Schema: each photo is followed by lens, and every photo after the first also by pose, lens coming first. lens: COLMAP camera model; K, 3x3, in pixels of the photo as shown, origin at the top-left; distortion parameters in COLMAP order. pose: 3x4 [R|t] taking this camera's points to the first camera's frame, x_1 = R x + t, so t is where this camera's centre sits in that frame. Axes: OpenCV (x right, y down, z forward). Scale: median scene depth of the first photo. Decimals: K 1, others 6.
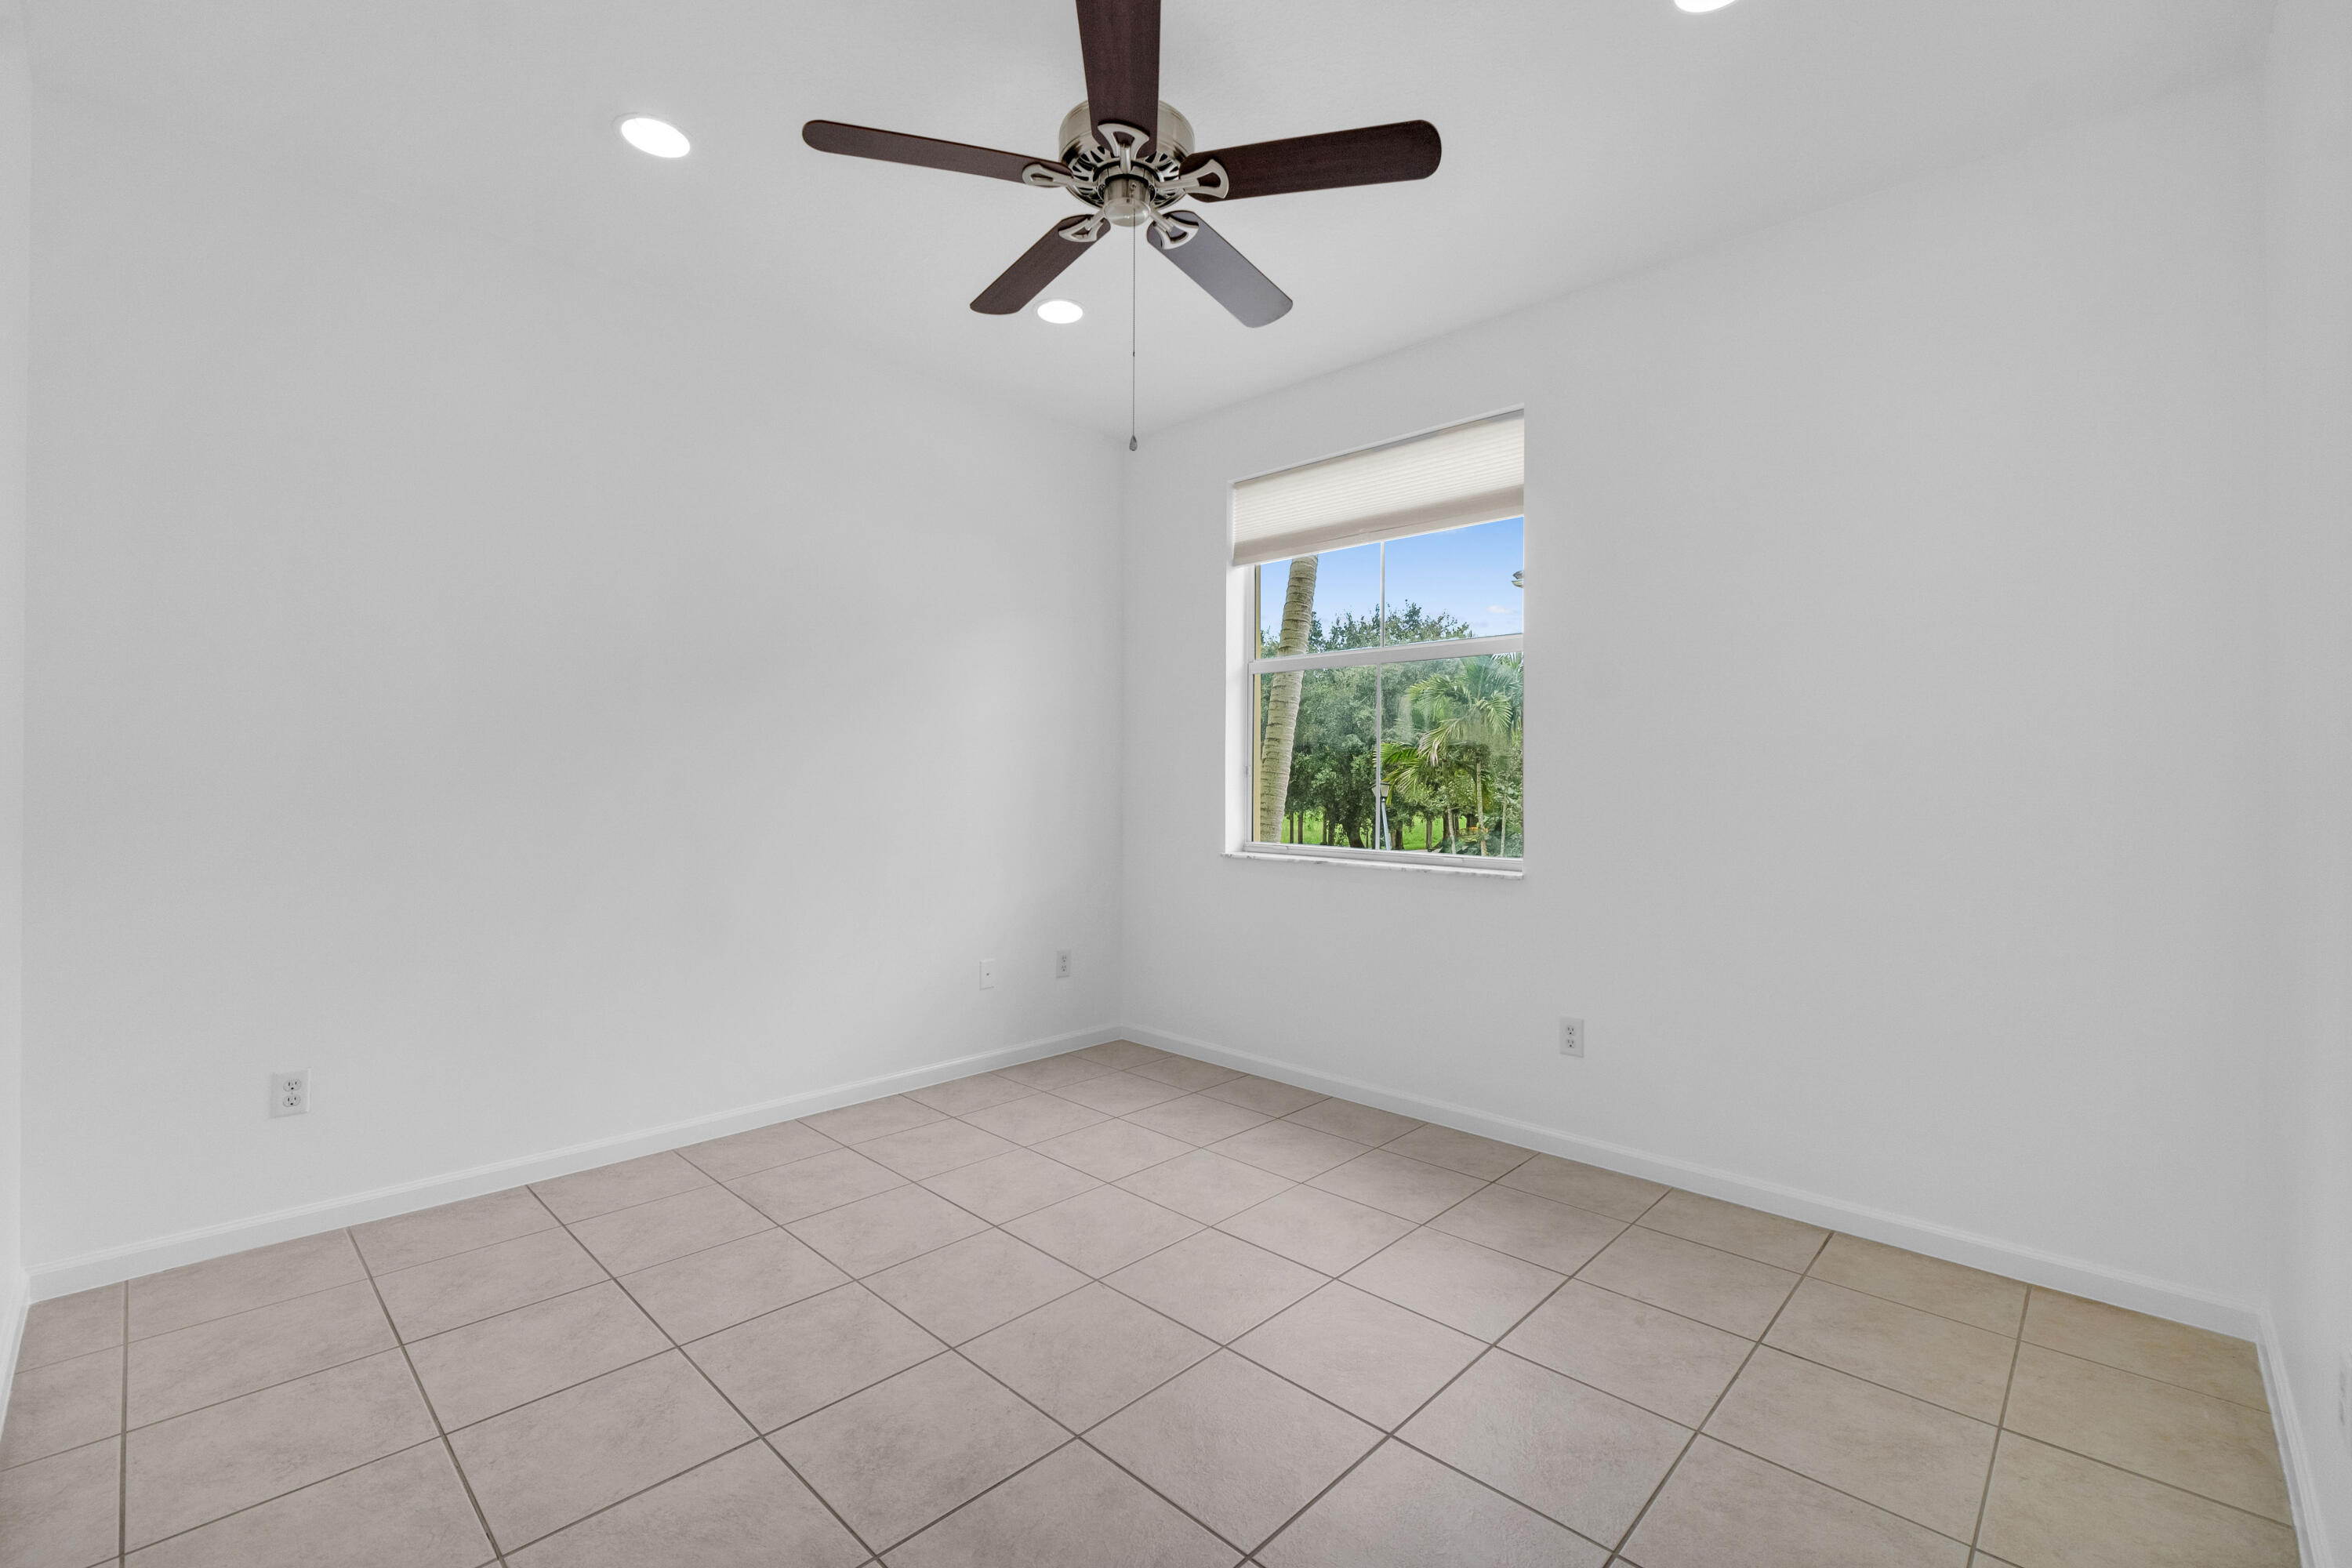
lens RADIAL K [[996.0, 0, 1179.2], [0, 996.0, 782.7], [0, 0, 1]] dist [-0.009066, -0.000211]
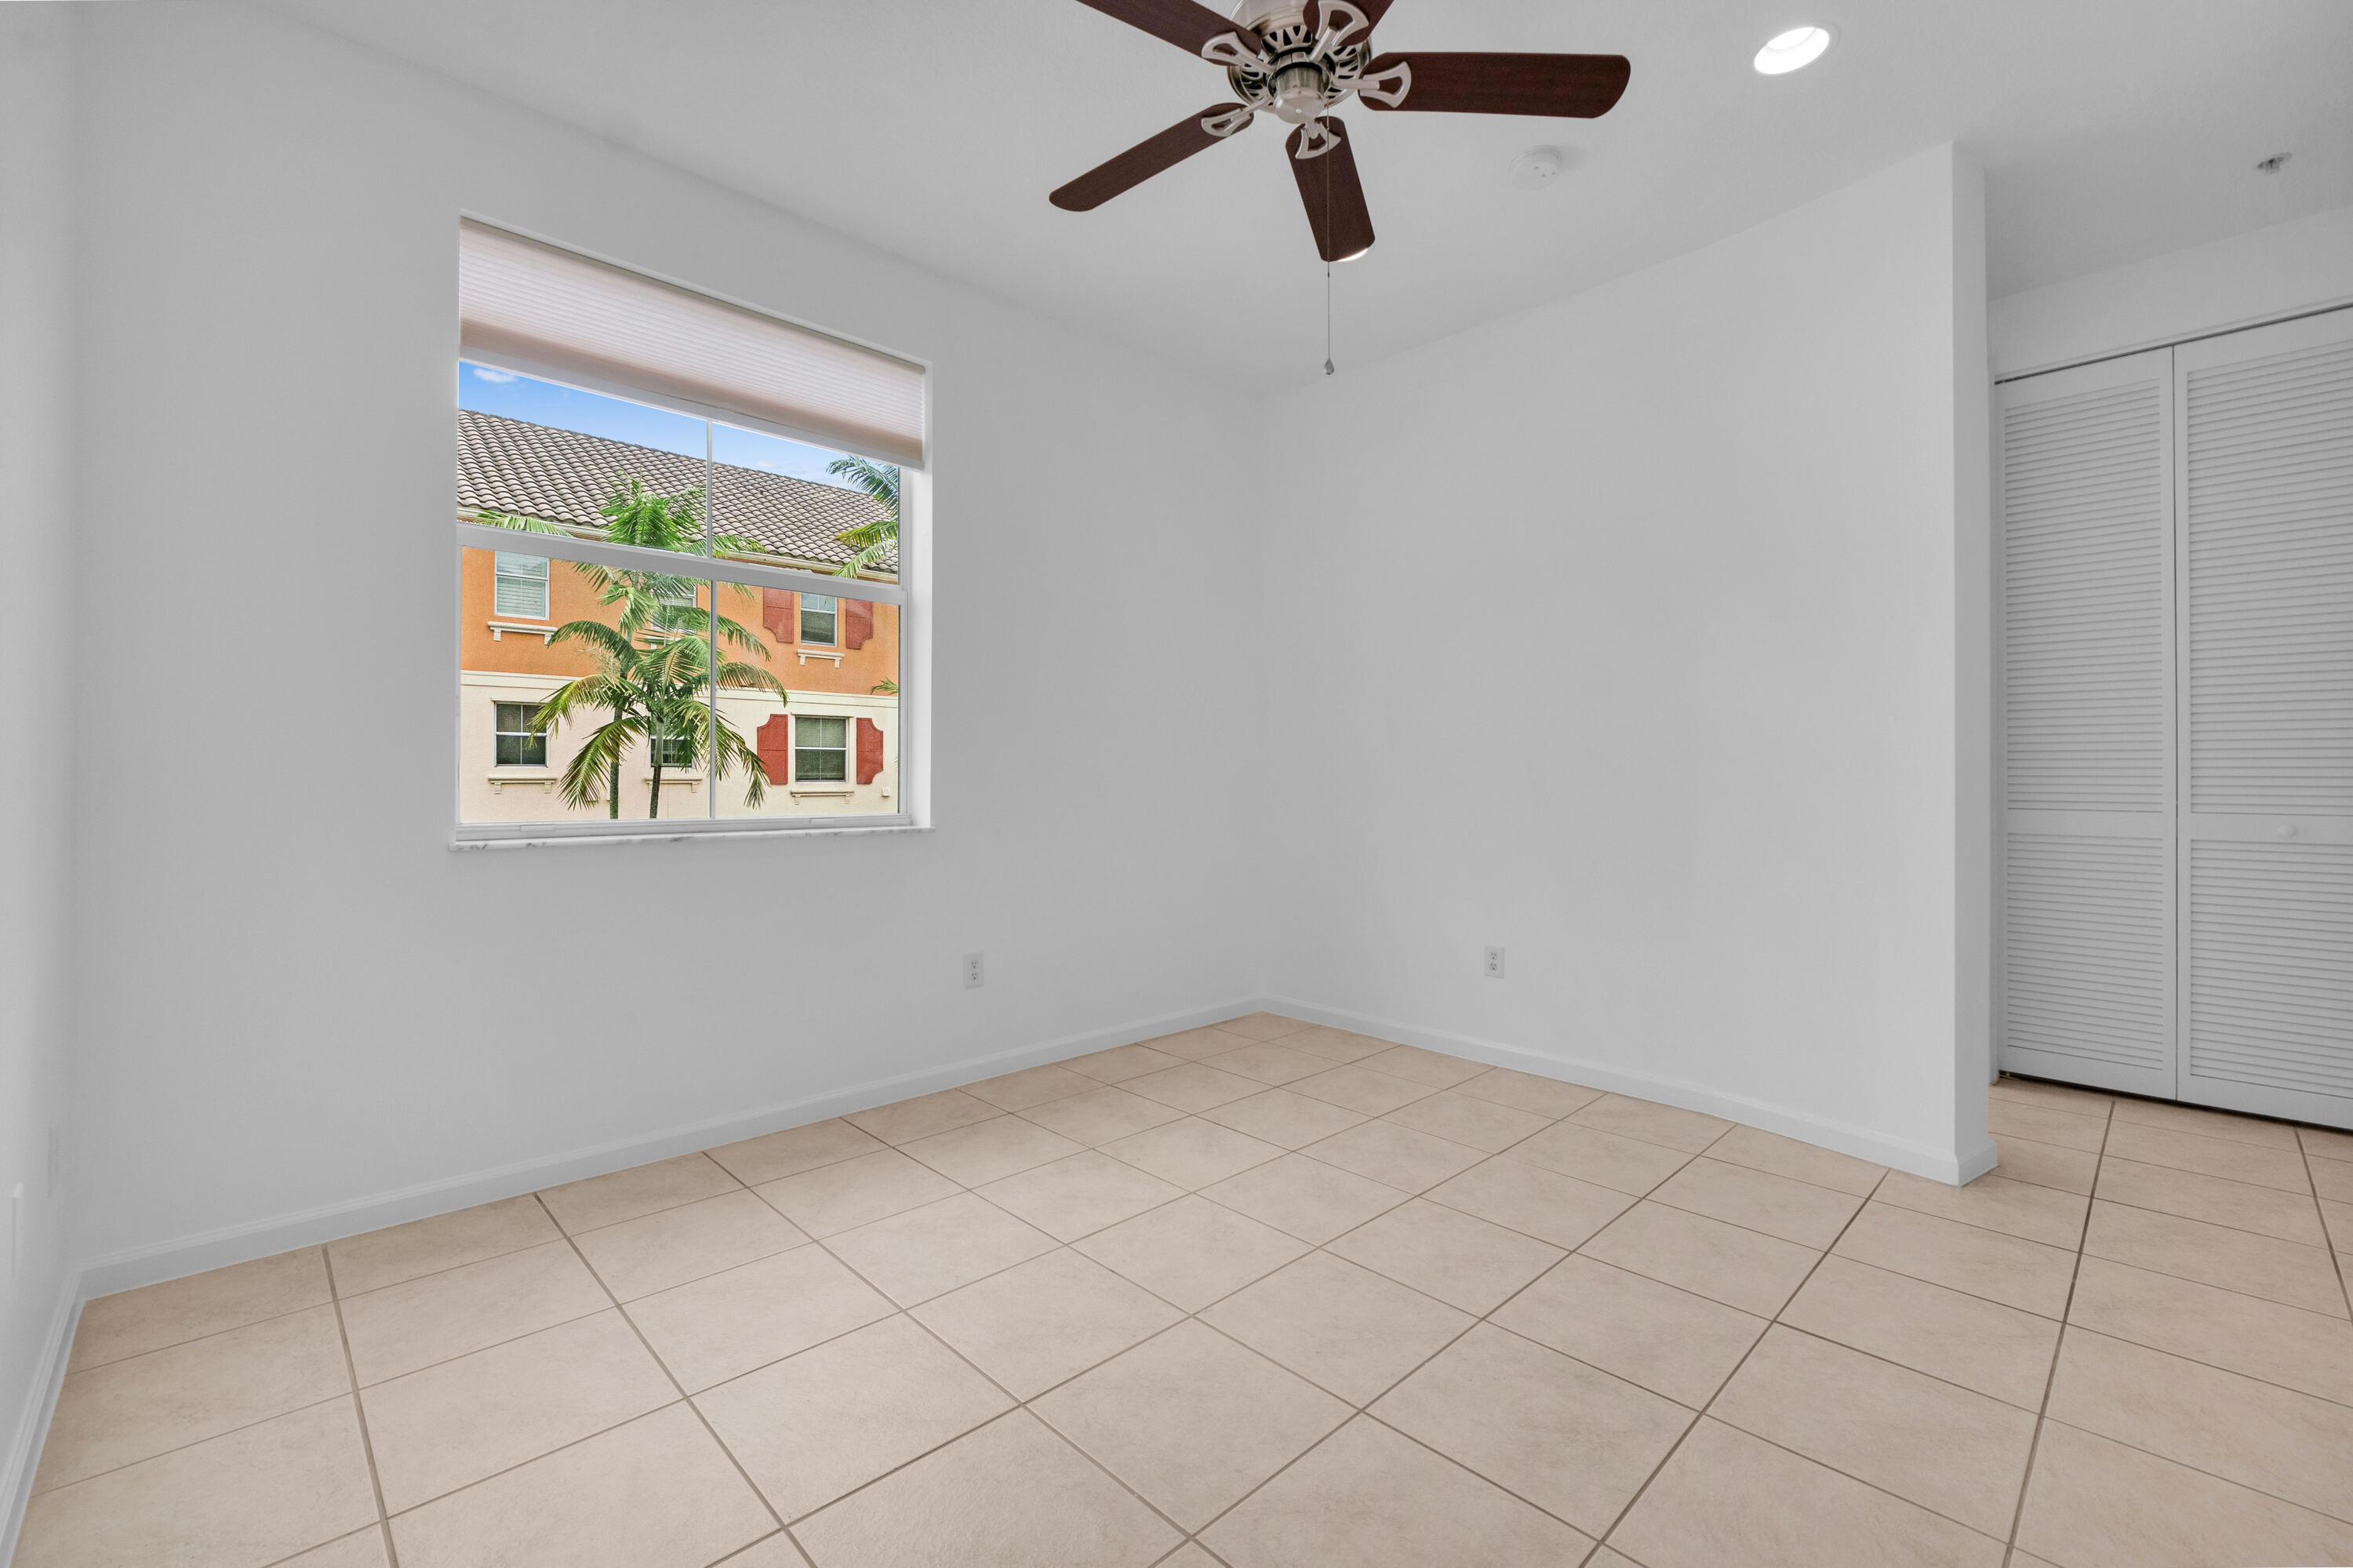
lens RADIAL K [[996.5, 0, 1154.0], [0, 996.5, 778.0], [0, 0, 1]] dist [-0.009066, -0.000211]
pose [[0.050467, -0.012931, 0.998642, -0.685475], [-0.000872, 0.999915, 0.012991, 0.030393], [-0.998725, -0.001527, 0.050451, 0.746778]]
